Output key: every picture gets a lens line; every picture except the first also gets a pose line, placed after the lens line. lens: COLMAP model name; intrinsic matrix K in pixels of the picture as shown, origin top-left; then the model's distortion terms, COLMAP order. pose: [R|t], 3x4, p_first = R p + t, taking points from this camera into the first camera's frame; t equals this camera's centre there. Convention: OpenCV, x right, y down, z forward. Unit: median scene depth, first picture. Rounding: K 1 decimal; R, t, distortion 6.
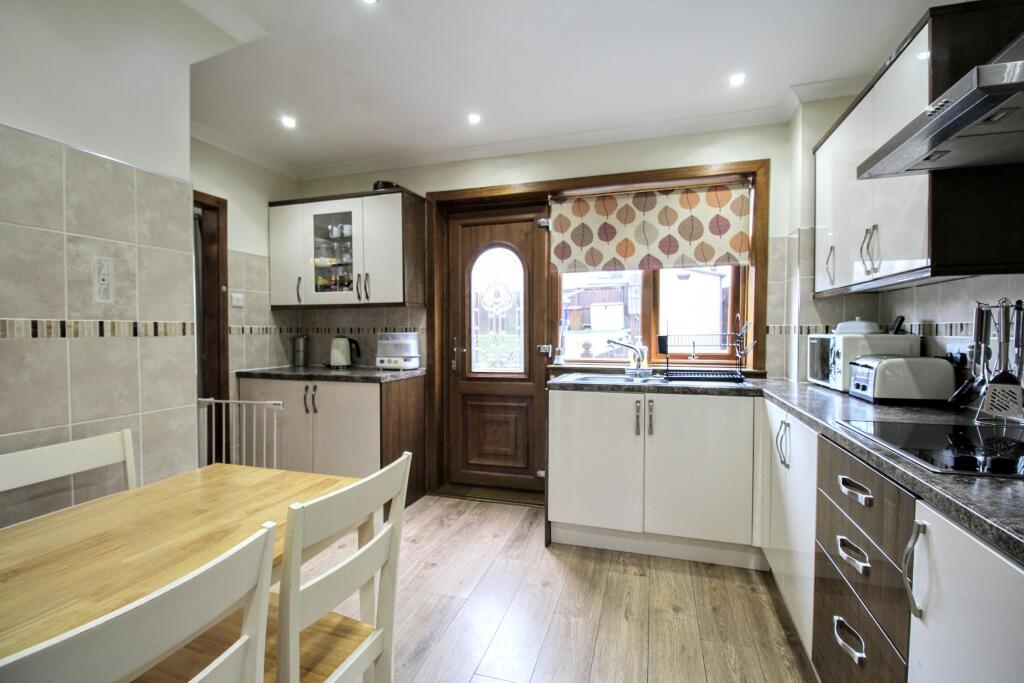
lens RADIAL K [[475.5, 0, 506.8], [0, 475.5, 343.8], [0, 0, 1]] dist [-0.000886, -0.013237]
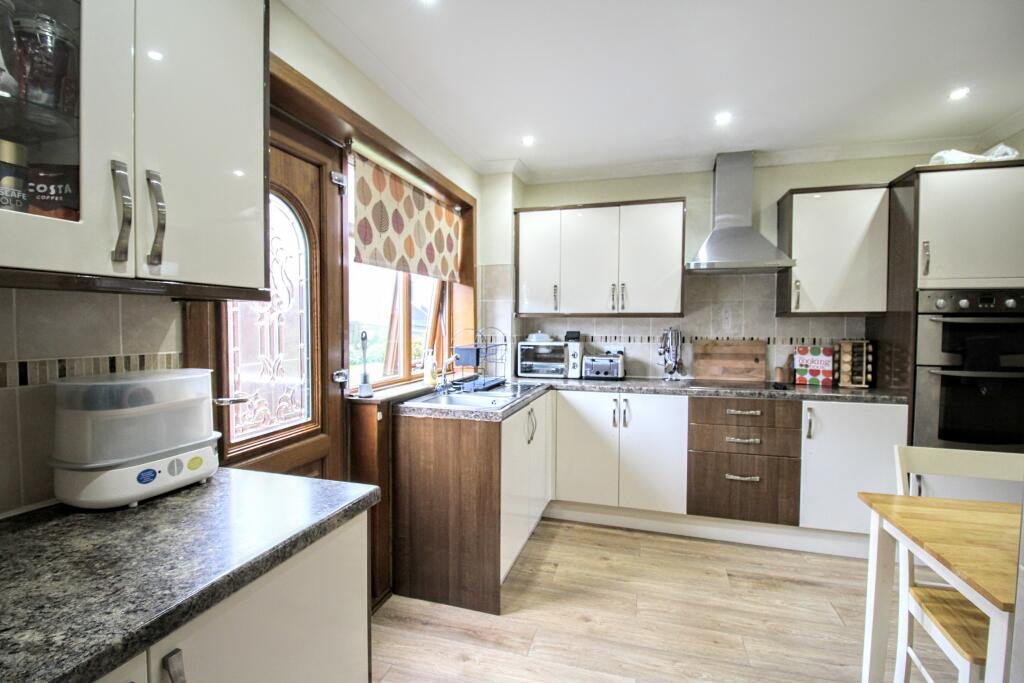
lens RADIAL K [[475.5, 0, 506.8], [0, 475.5, 343.8], [0, 0, 1]] dist [-0.000886, -0.013237]
pose [[-0.012682, -0.037074, 0.999232, -0.758232], [0.025852, 0.998966, 0.037392, -0.069237], [-0.999585, 0.026307, -0.011710, 1.051225]]
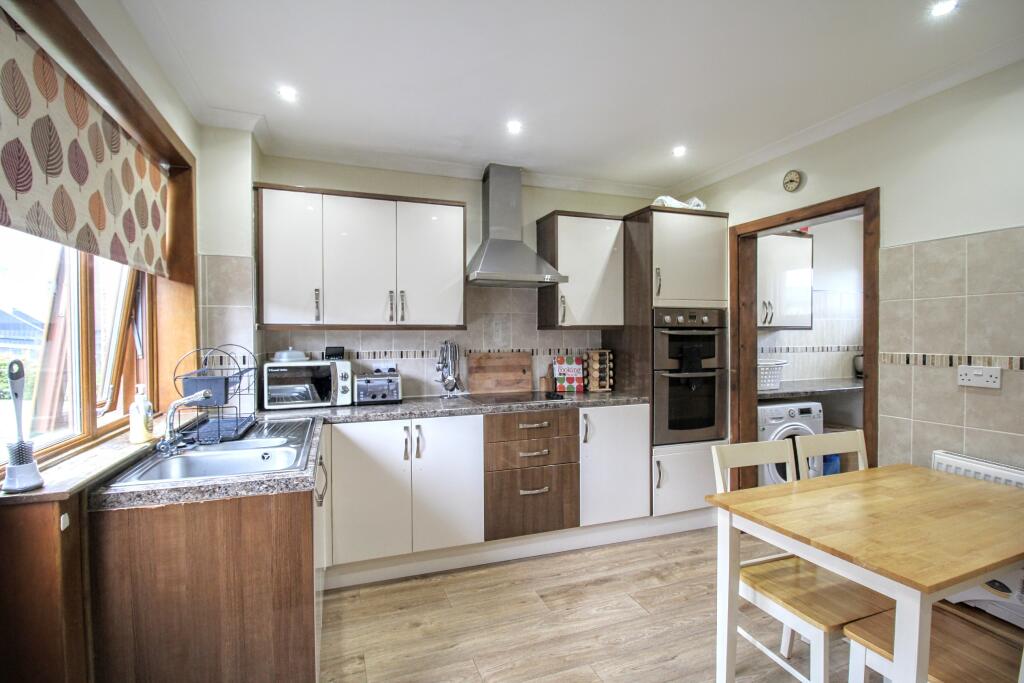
lens RADIAL K [[475.5, 0, 506.8], [0, 475.5, 343.8], [0, 0, 1]] dist [-0.000886, -0.013237]
pose [[-0.611111, -0.010847, 0.791471, -0.498740], [0.028114, 0.998978, 0.035399, -0.085006], [-0.791046, 0.043884, -0.610181, 1.210411]]
